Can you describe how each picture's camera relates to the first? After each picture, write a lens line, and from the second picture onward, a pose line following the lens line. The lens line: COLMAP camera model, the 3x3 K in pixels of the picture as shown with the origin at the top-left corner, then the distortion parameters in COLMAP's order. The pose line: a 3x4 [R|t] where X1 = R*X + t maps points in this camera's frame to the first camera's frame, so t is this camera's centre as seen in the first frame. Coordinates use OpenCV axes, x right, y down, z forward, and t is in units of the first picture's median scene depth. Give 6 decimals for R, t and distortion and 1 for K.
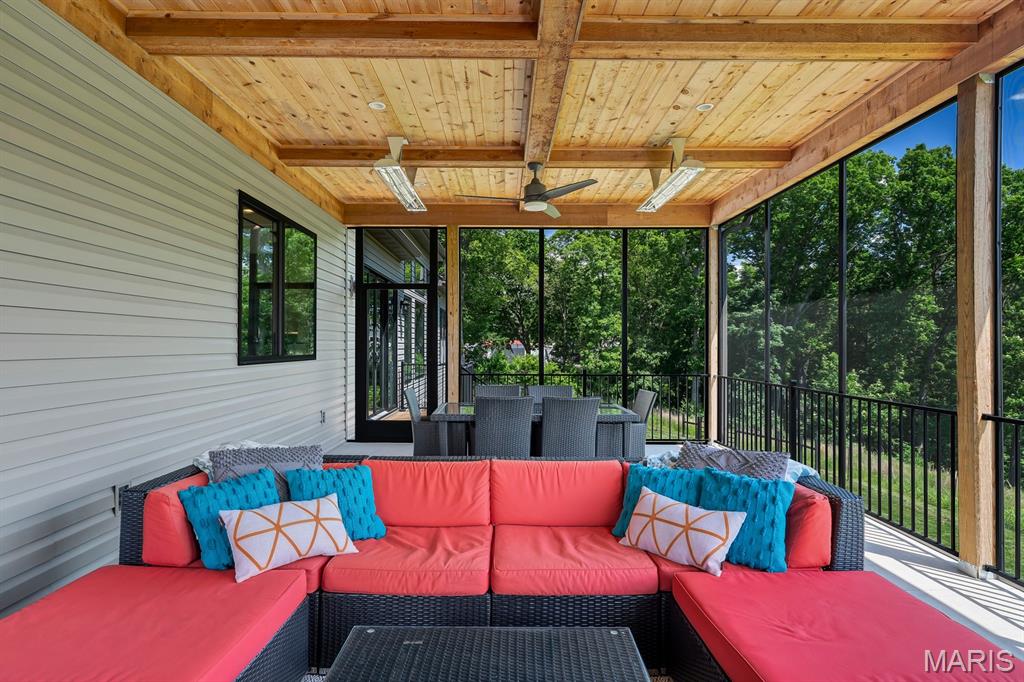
lens RADIAL K [[575.1, 0, 512.1], [0, 575.1, 336.5], [0, 0, 1]] dist [-0.009946, -0.000060]
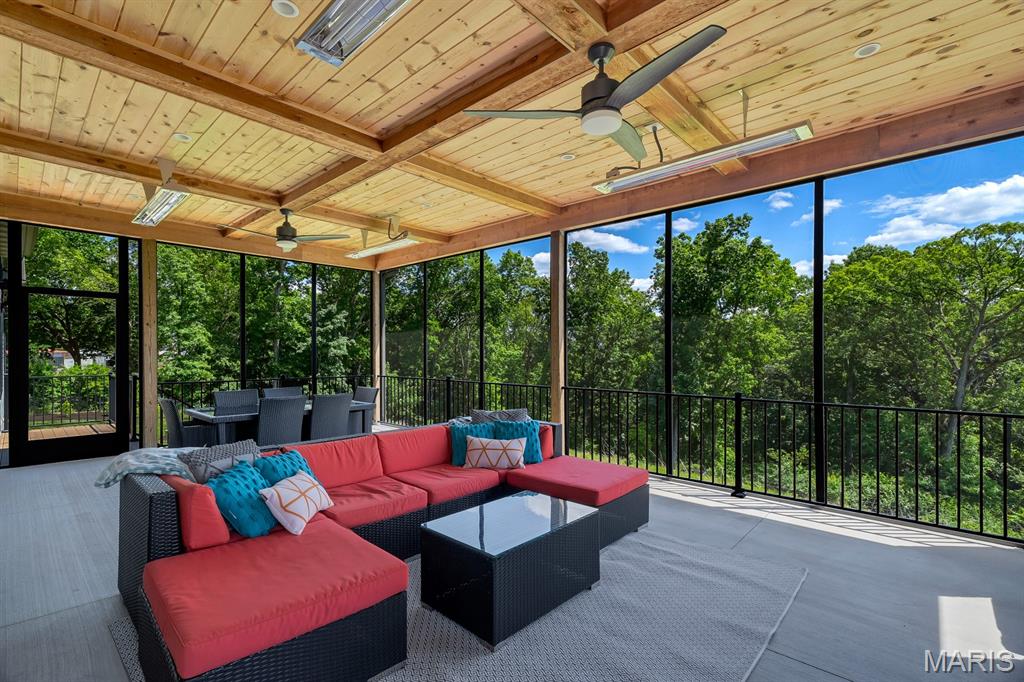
lens RADIAL K [[464.1, 0, 512.0], [0, 464.1, 341.0], [0, 0, 1]] dist [-0.004458, -0.000236]
pose [[0.684986, 0.016208, 0.728376, -0.391962], [-0.008034, 0.999860, -0.014694, -0.006590], [-0.728512, 0.004214, 0.685020, -0.048902]]
